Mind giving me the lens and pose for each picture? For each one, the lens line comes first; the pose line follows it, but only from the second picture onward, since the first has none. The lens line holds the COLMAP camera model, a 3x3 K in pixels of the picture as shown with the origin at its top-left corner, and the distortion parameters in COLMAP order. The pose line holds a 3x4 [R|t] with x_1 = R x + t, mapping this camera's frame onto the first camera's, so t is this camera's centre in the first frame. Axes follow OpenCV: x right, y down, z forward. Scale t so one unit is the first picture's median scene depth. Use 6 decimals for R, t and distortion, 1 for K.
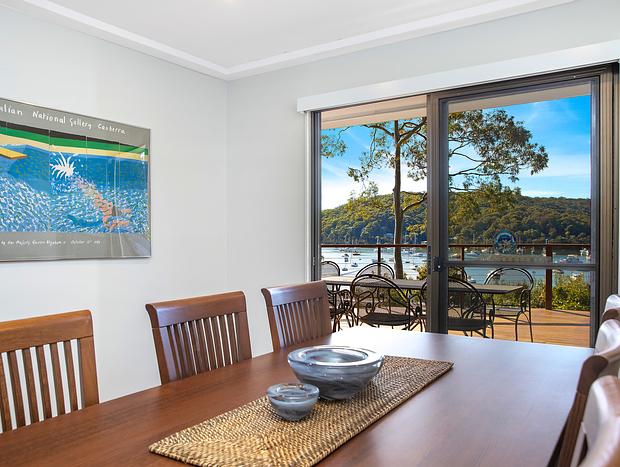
lens RADIAL K [[520.8, 0, 310.0], [0, 520.8, 233.5], [0, 0, 1]] dist [-0.077212, 0.001509]
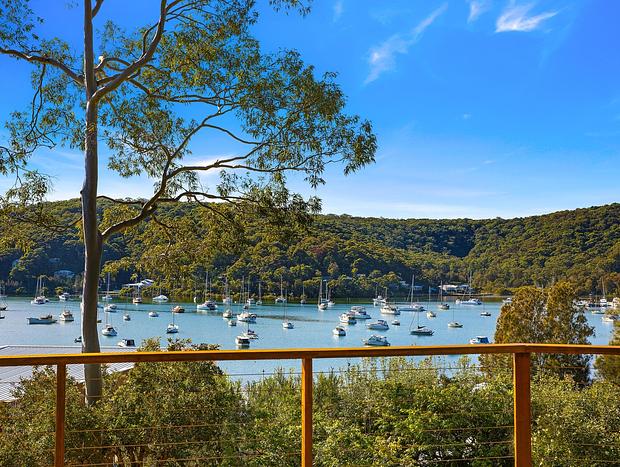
lens RADIAL K [[877.3, 0, 310.0], [0, 877.3, 233.5], [0, 0, 1]] dist [0.129942, -0.013796]
pose [[0.912565, 0.020563, 0.408414, 0.017318], [-0.003752, 0.999114, -0.041920, -0.011015], [-0.408914, 0.036722, 0.911834, 0.148681]]
